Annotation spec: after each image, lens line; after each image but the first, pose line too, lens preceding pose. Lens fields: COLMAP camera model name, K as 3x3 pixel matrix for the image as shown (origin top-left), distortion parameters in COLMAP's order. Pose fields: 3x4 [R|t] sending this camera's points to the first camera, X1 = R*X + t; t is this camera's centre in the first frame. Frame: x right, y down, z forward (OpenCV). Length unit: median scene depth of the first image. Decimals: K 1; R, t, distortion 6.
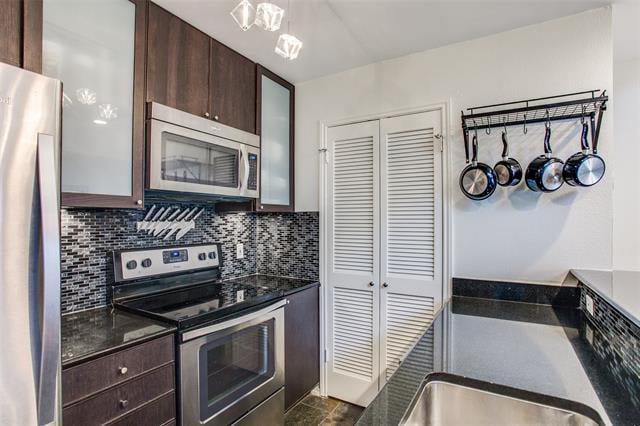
lens RADIAL K [[327.0, 0, 319.7], [0, 327.0, 216.5], [0, 0, 1]] dist [-0.067752, 0.030336]
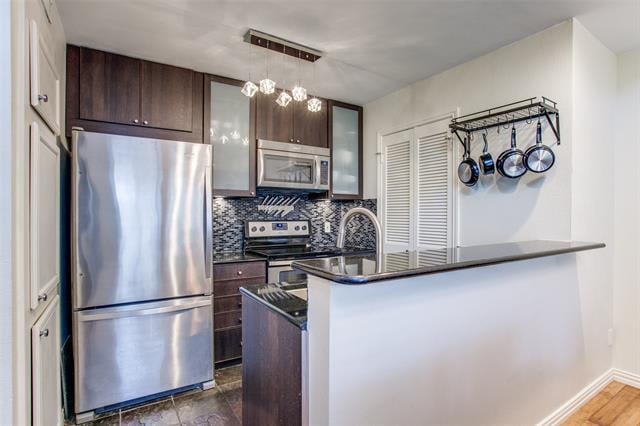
lens RADIAL K [[327.0, 0, 319.7], [0, 327.0, 216.5], [0, 0, 1]] dist [-0.067752, 0.030336]
pose [[0.892668, 0.007386, -0.450654, 0.473752], [0.000362, 0.999854, 0.017104, 0.042358], [0.450715, -0.015432, 0.892535, -0.387687]]
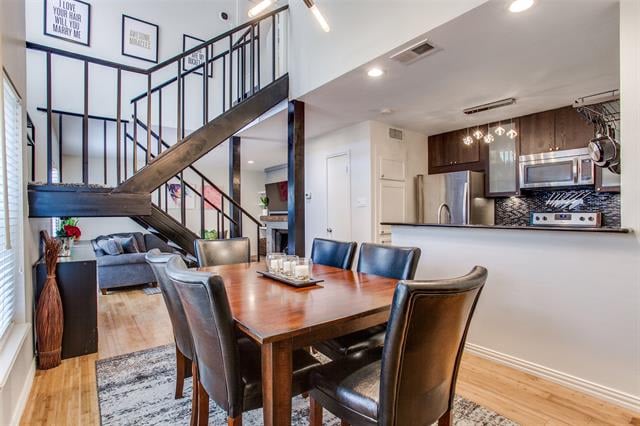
lens RADIAL K [[318.8, 0, 319.5], [0, 318.8, 216.6], [0, 0, 1]] dist [-0.069491, 0.028849]
pose [[-0.361349, 0.009636, -0.932381, 1.848750], [0.013215, 0.999899, 0.005212, 0.087508], [0.932337, -0.010438, -0.361439, 0.268324]]
